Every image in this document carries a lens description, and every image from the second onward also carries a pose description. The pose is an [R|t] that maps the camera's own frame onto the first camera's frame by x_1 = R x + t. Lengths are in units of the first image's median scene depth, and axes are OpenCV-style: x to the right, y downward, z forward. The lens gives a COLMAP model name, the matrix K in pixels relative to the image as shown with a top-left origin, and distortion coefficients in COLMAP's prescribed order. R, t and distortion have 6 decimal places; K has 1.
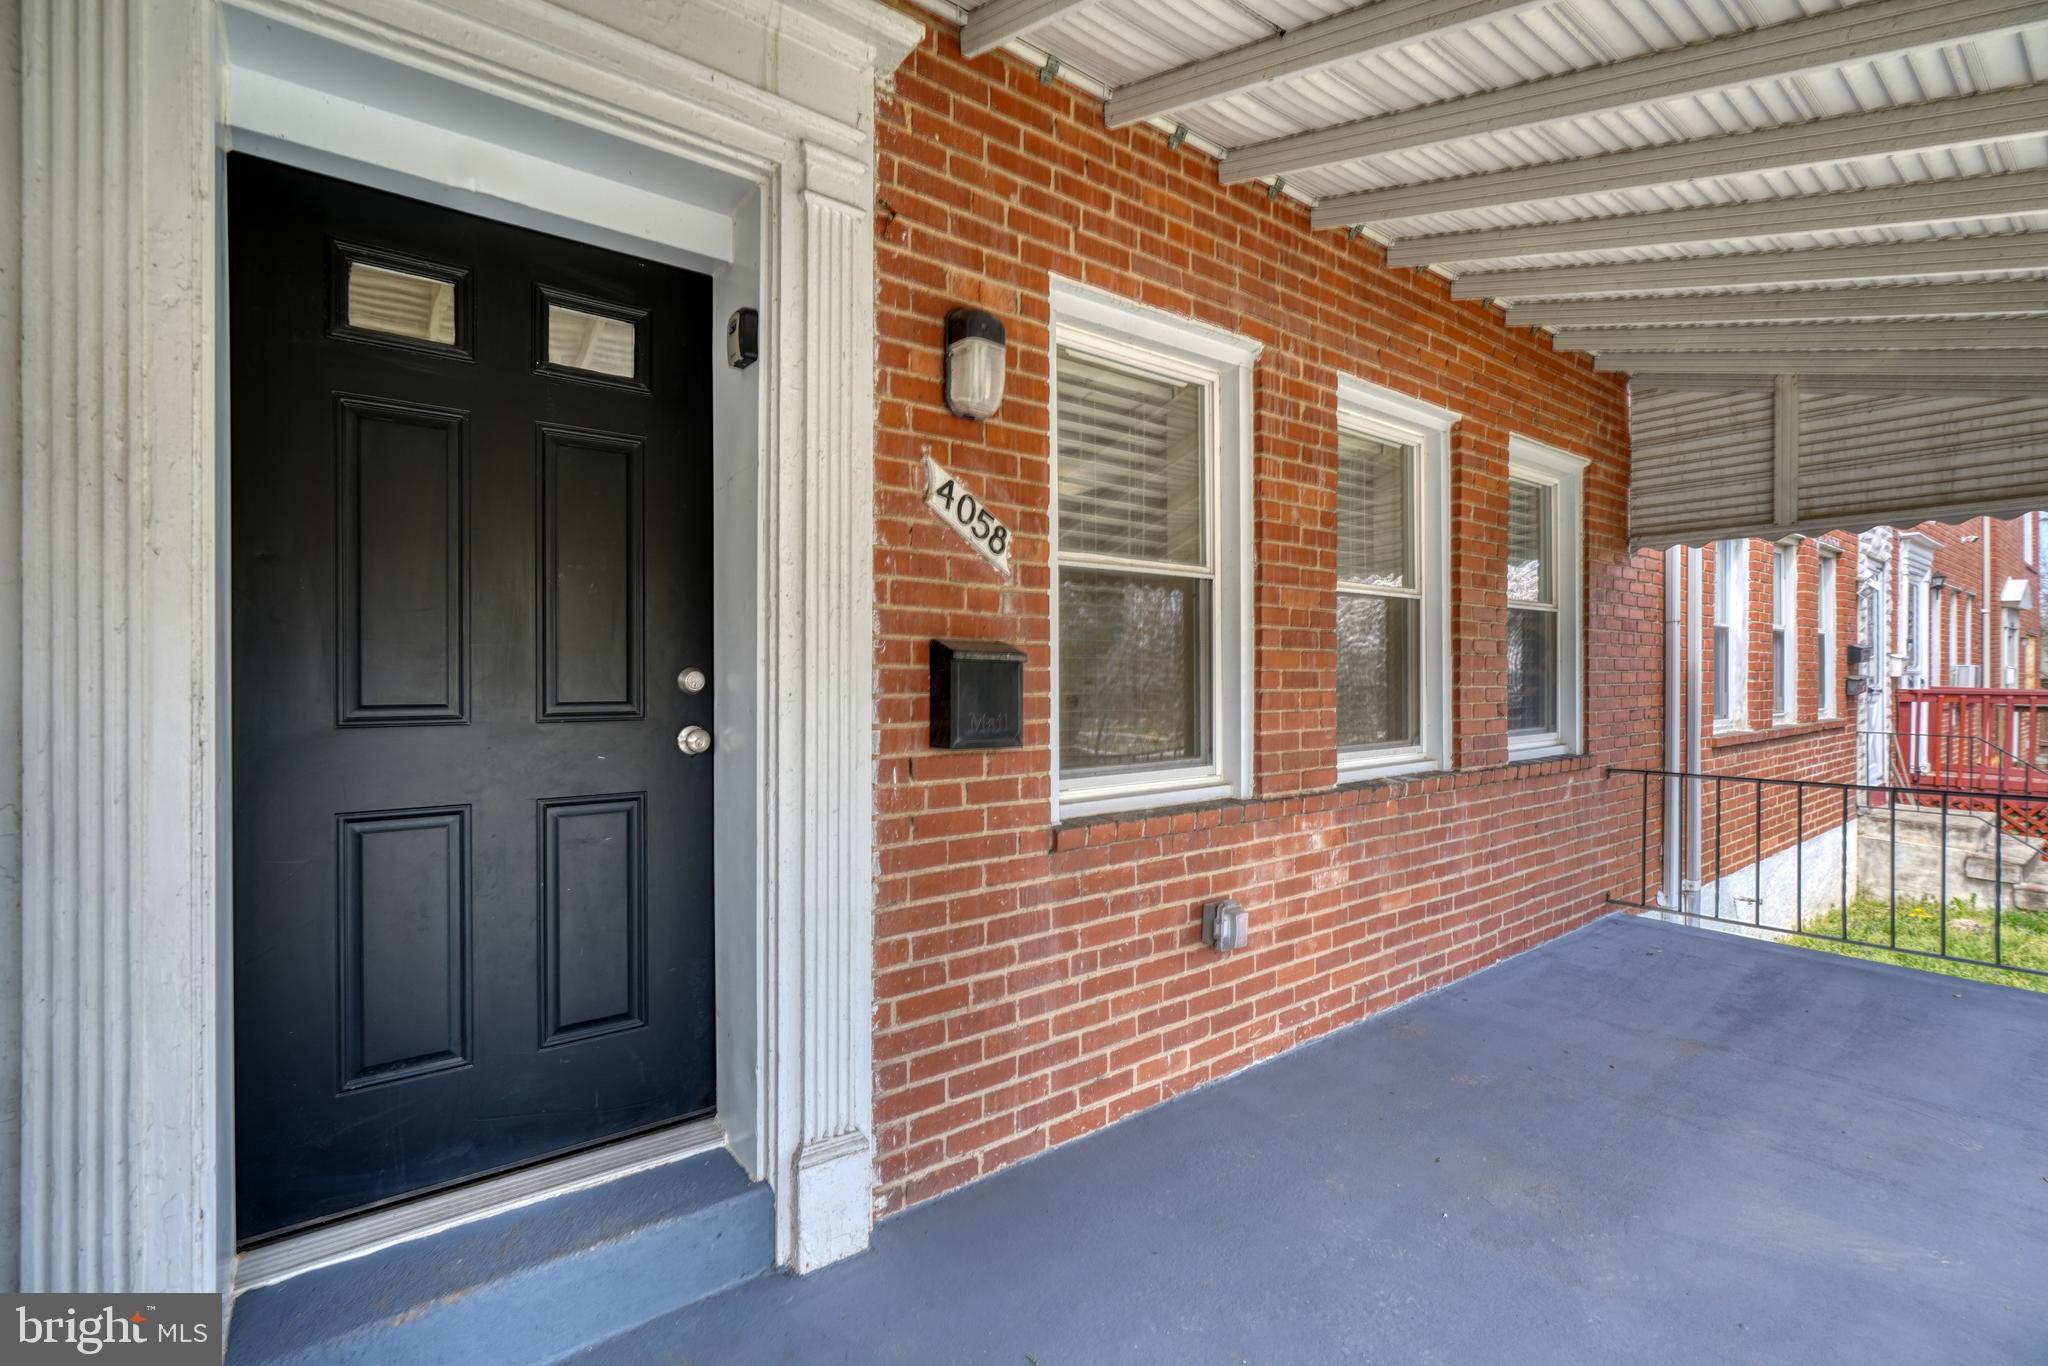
lens RADIAL K [[914.6, 0, 1025.9], [0, 914.6, 683.5], [0, 0, 1]] dist [-0.013004, 0.004822]
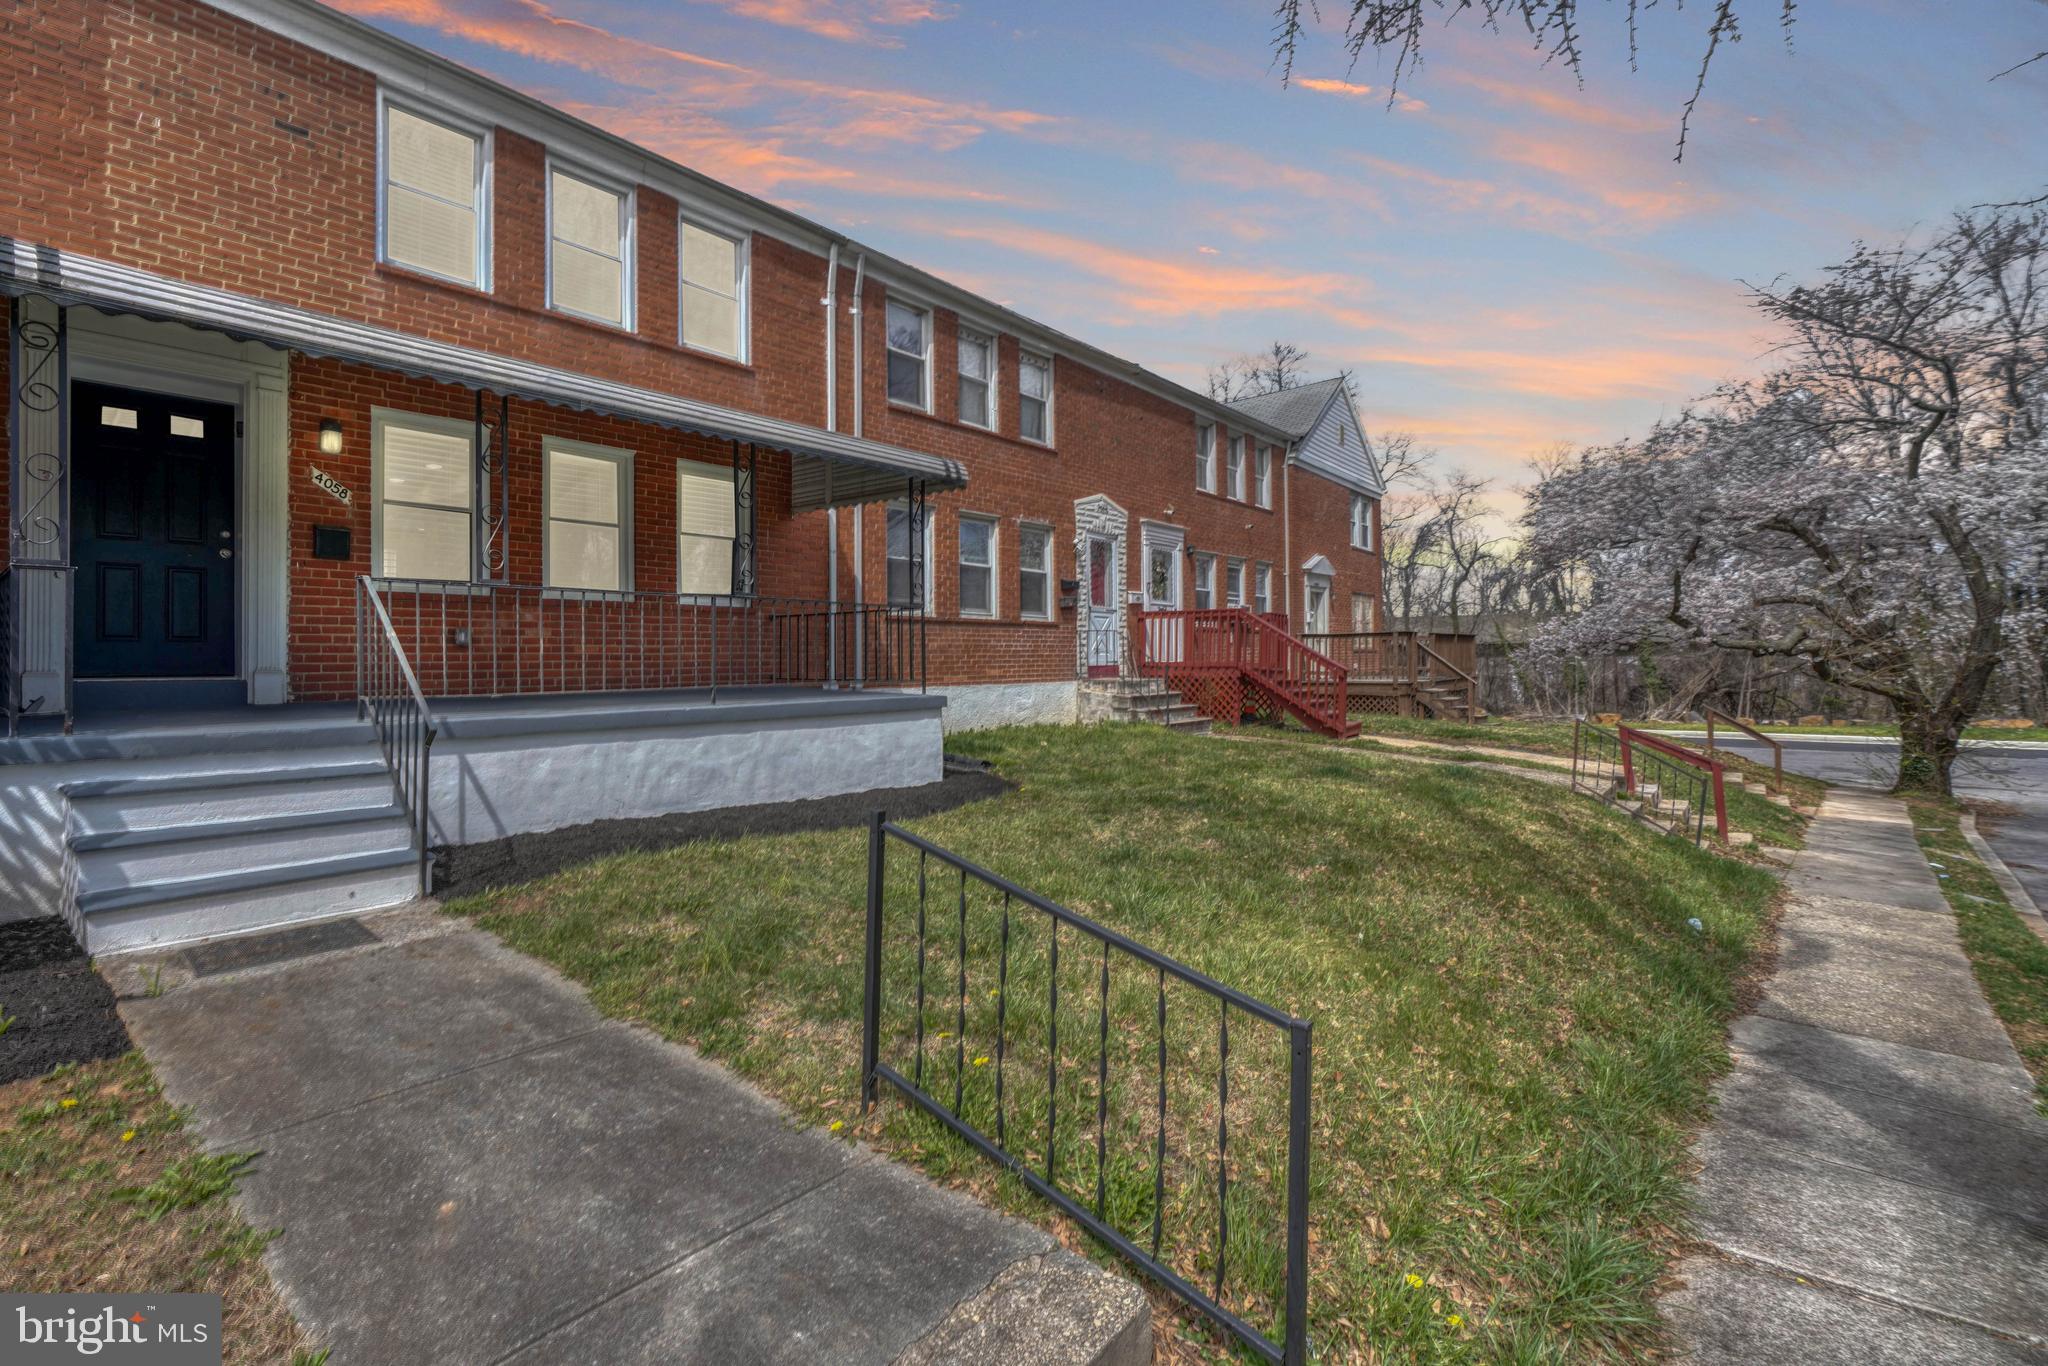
lens RADIAL K [[914.6, 0, 1023.3], [0, 914.6, 663.4], [0, 0, 1]] dist [-0.013004, 0.004822]
pose [[0.978679, -0.001941, 0.205386, 1.687604], [0.003053, 0.999982, -0.005099, 0.467868], [-0.205373, 0.005617, 0.978668, -2.636004]]
